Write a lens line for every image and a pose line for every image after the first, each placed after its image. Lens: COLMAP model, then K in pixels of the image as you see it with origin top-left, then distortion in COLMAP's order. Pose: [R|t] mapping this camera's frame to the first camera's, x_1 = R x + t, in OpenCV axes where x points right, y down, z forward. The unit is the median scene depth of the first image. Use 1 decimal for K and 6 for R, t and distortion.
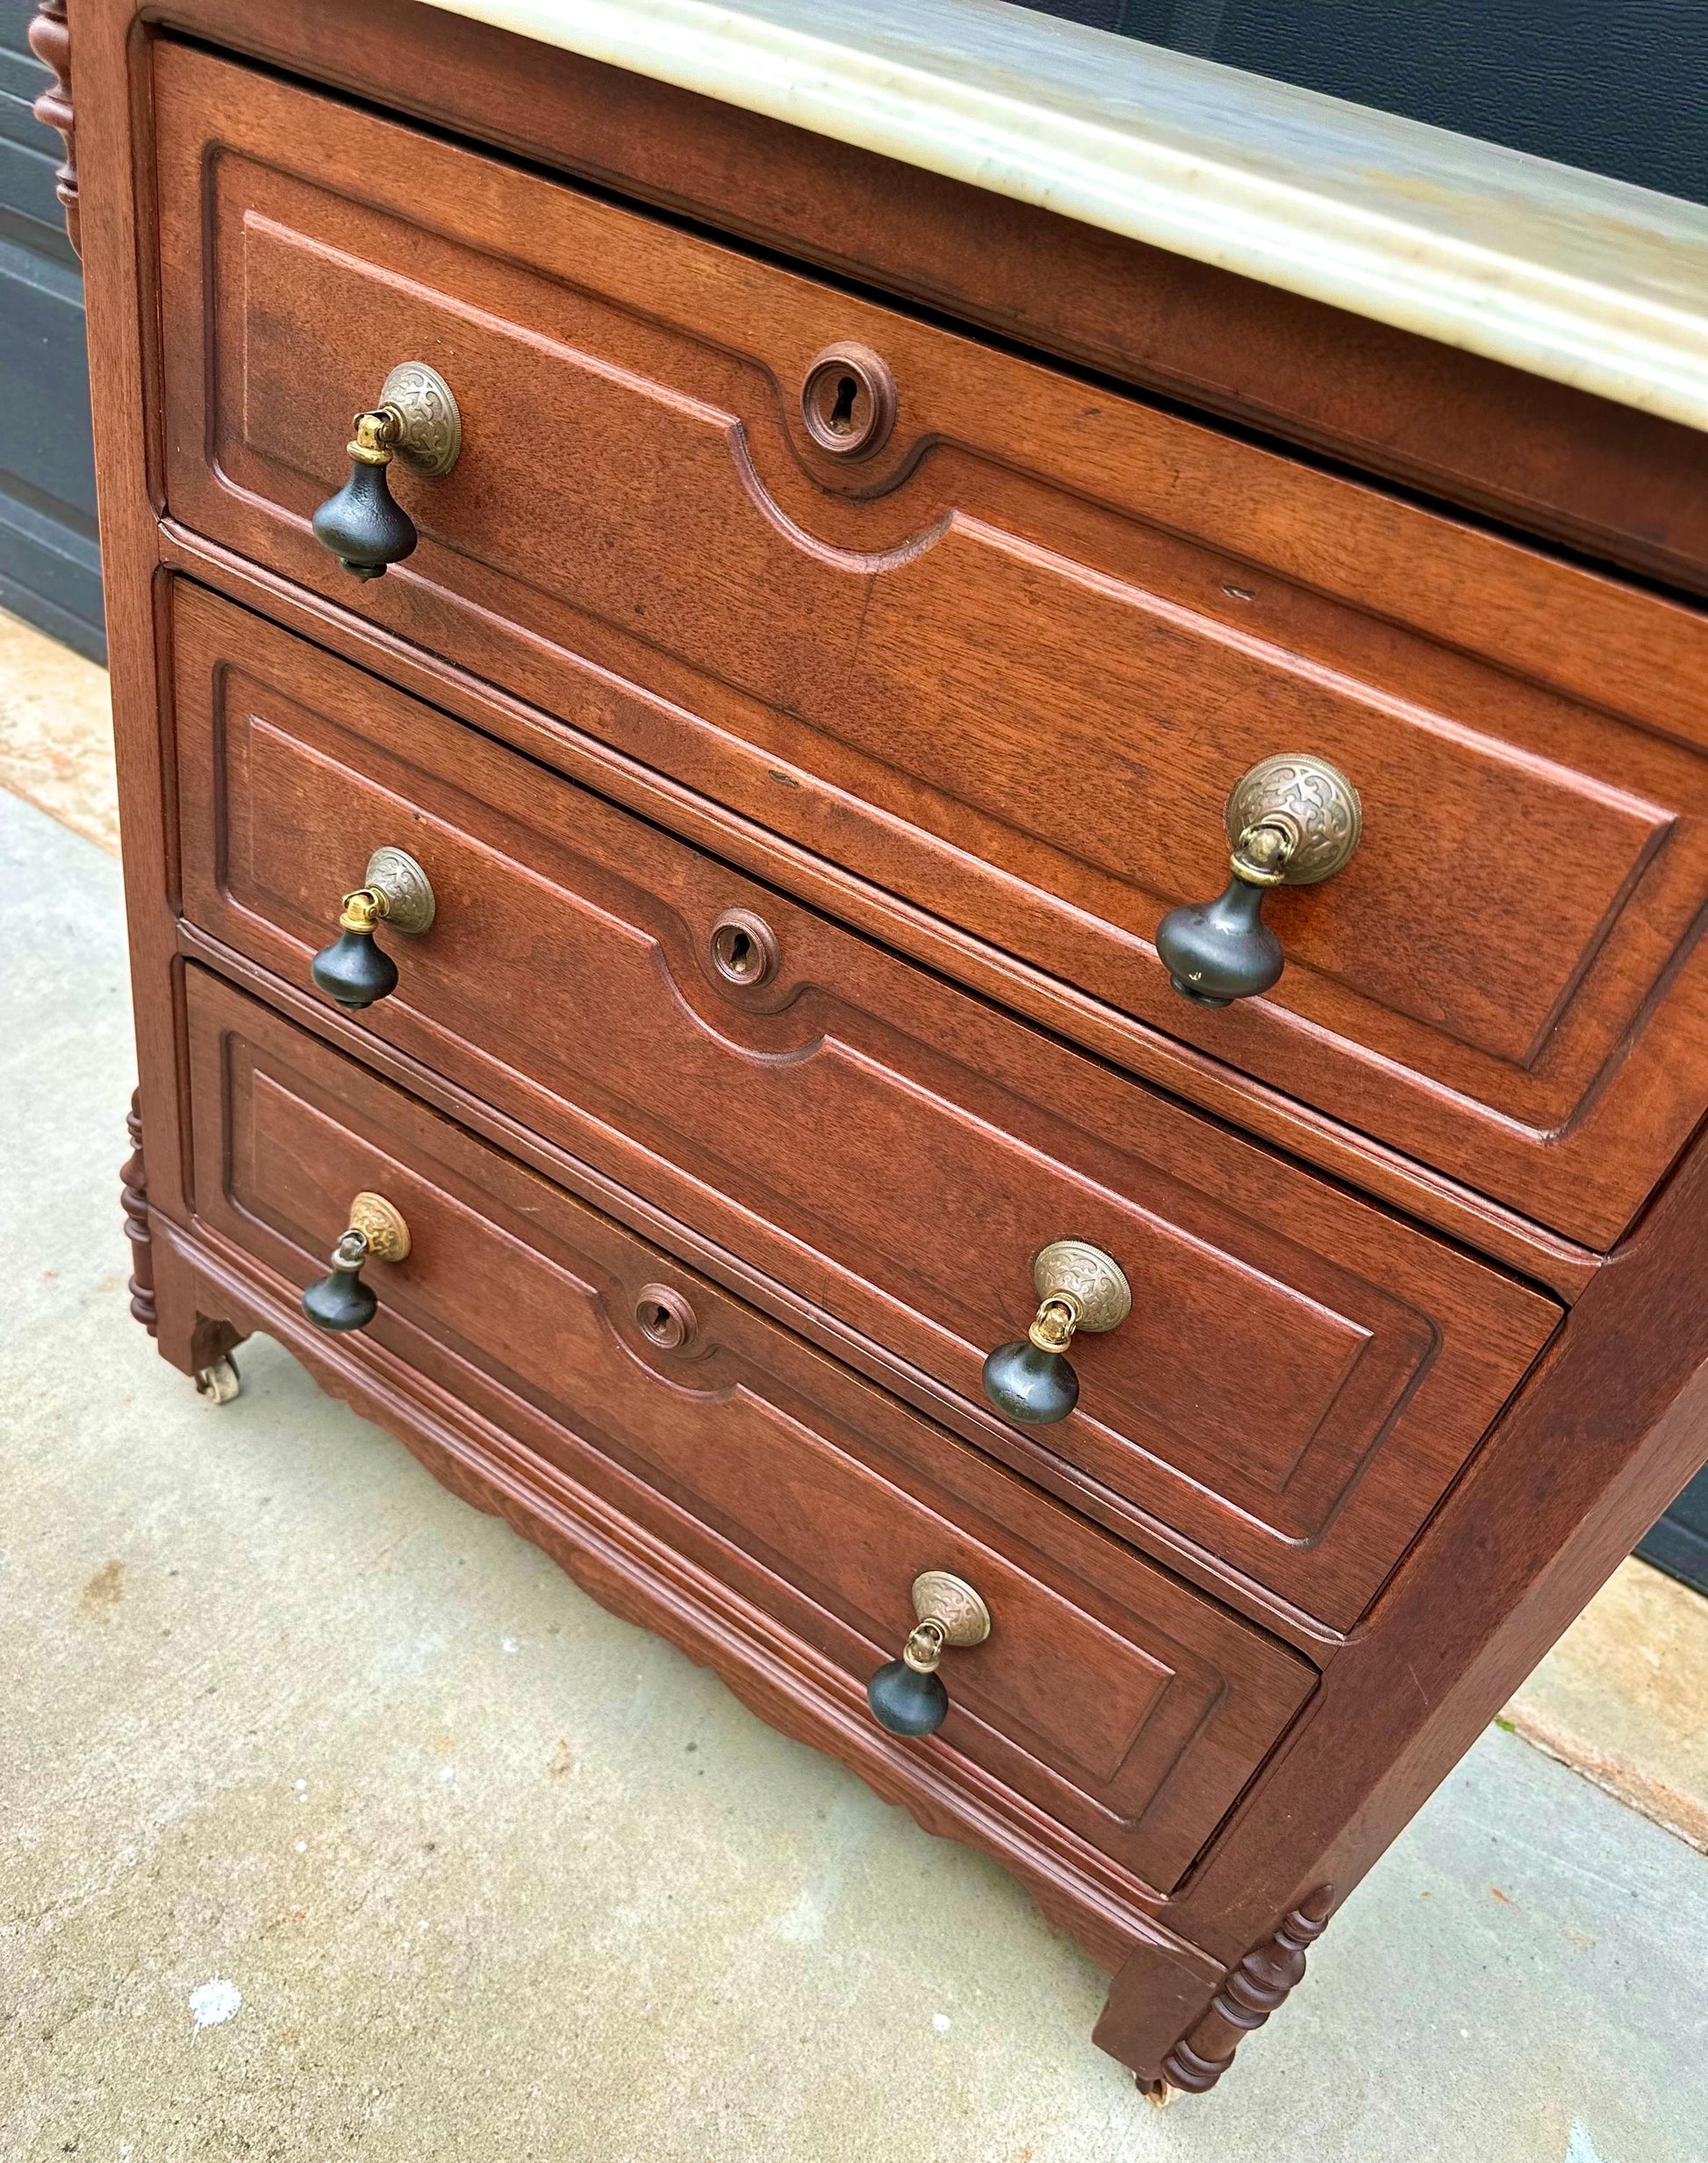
lens RADIAL K [[1629.0, 0, 848.2], [0, 1629.0, 1151.3], [0, 0, 1]] dist [0.033596, -0.059637]
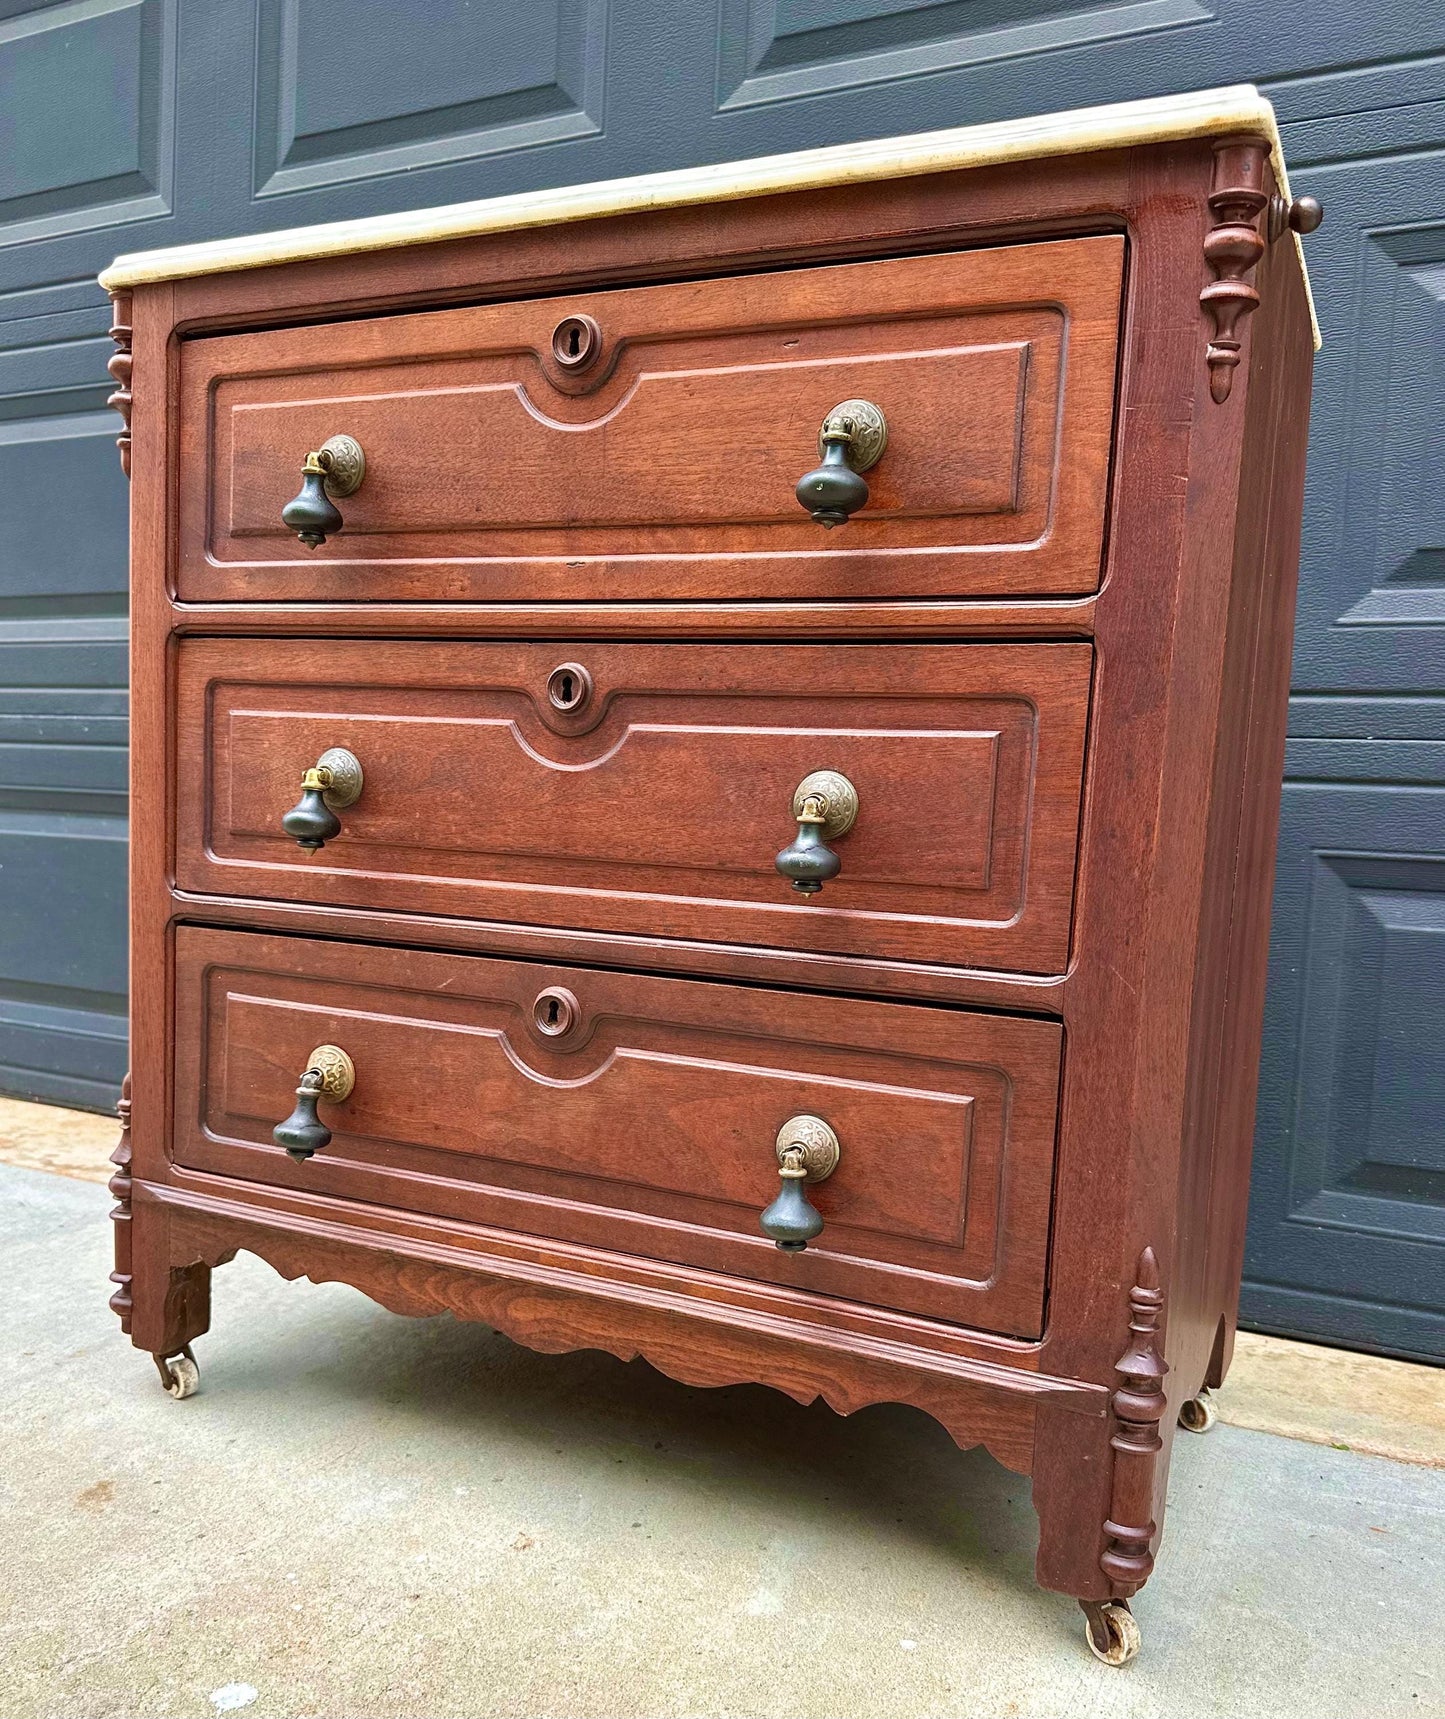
lens RADIAL K [[1427.3, 0, 725.2], [0, 1427.3, 939.8], [0, 0, 1]] dist [0.179231, -0.378317]
pose [[0.977173, -0.178357, 0.115416, -0.128844], [0.212340, 0.836969, -0.504375, 0.873073], [-0.006641, 0.517370, 0.855736, -0.085986]]
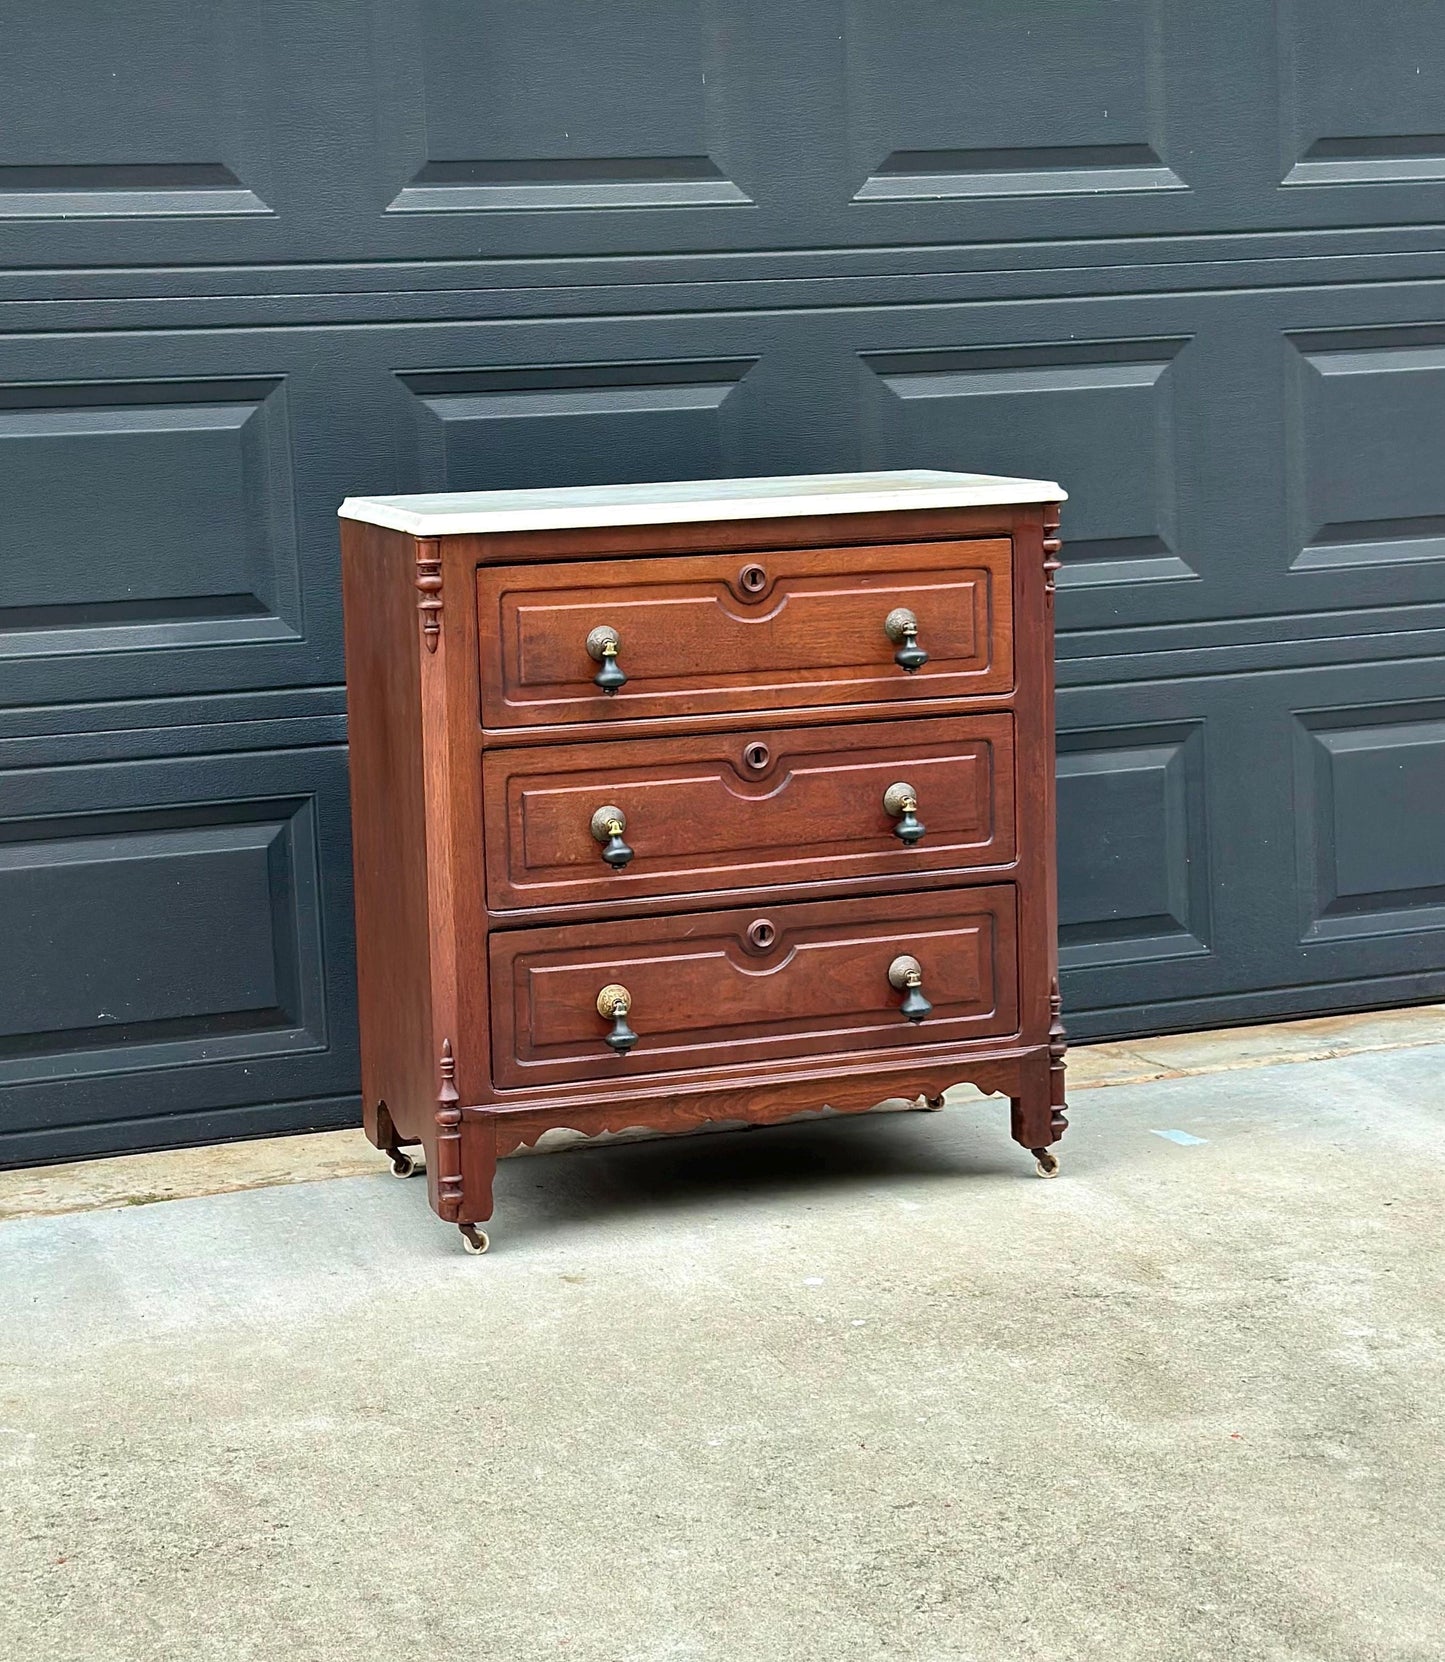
lens RADIAL K [[2992.8, 0, 668.5], [0, 2992.8, 727.1], [0, 0, 1]] dist [0.111890, -0.027380]
pose [[0.602966, -0.322141, 0.729834, -4.286667], [0.611546, 0.774120, -0.163552, 0.649300], [-0.512292, 0.544943, 0.663772, -2.647001]]
